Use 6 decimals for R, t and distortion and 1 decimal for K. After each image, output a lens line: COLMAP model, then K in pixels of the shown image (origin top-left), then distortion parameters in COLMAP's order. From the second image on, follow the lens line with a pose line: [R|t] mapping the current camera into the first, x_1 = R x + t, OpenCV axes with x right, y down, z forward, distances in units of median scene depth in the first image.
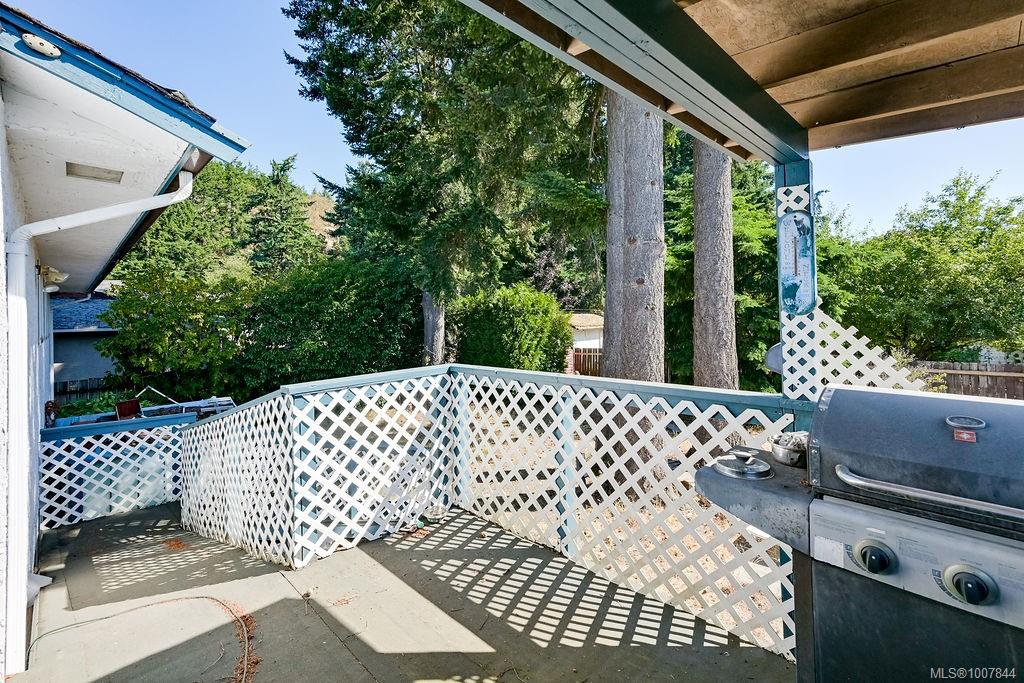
lens RADIAL K [[470.8, 0, 517.2], [0, 470.8, 312.4], [0, 0, 1]] dist [0.013696, -0.000055]
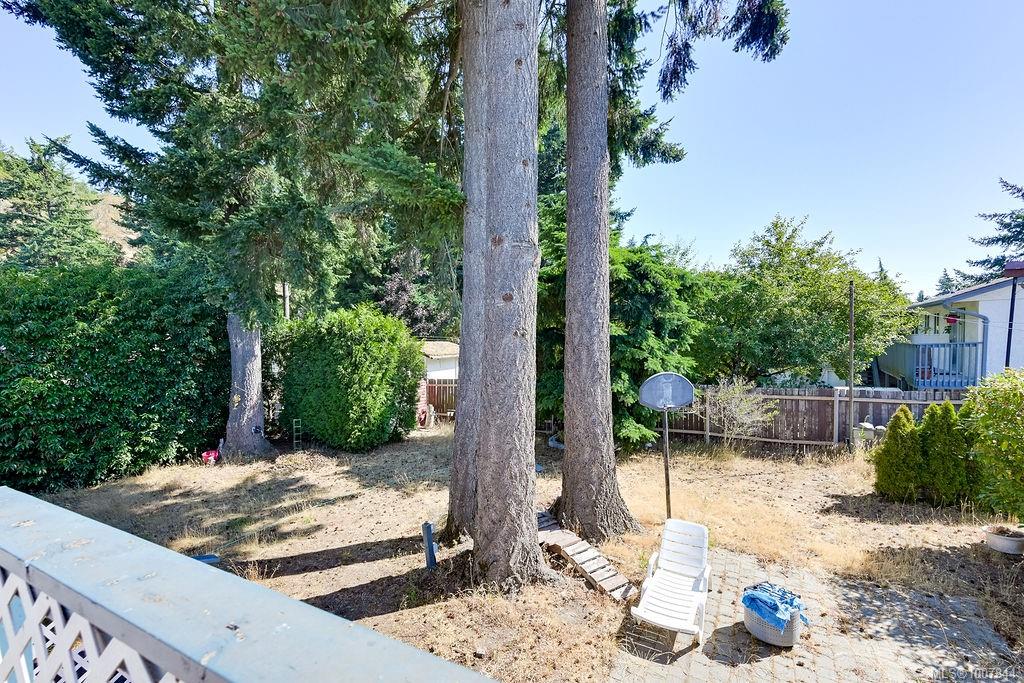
lens RADIAL K [[462.6, 0, 516.5], [0, 462.6, 365.1], [0, 0, 1]] dist [0.001729, 0.000155]
pose [[0.954571, -0.009812, 0.297822, 0.026257], [-0.005971, 0.998627, 0.052039, 0.001030], [-0.297924, -0.051453, 0.953202, 0.138275]]
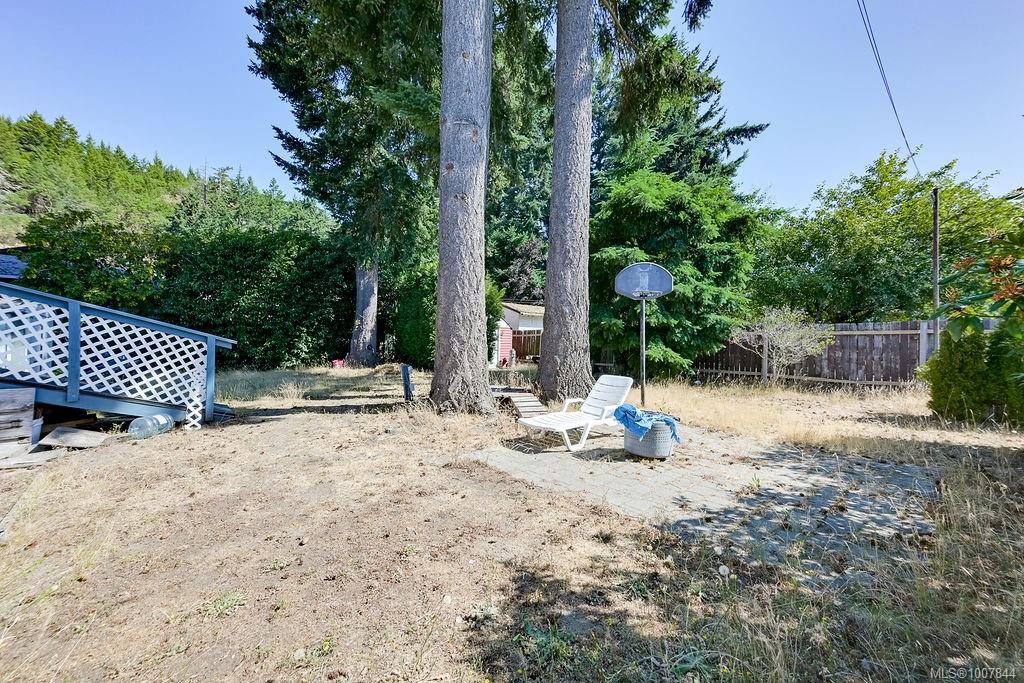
lens RADIAL K [[412.2, 0, 508.7], [0, 412.2, 337.4], [0, 0, 1]] dist [0.015545, -0.000155]
pose [[0.998299, 0.039211, -0.043153, 0.197396], [-0.039104, 0.999230, 0.003332, 0.120864], [0.043250, -0.001639, 0.999063, 0.092059]]
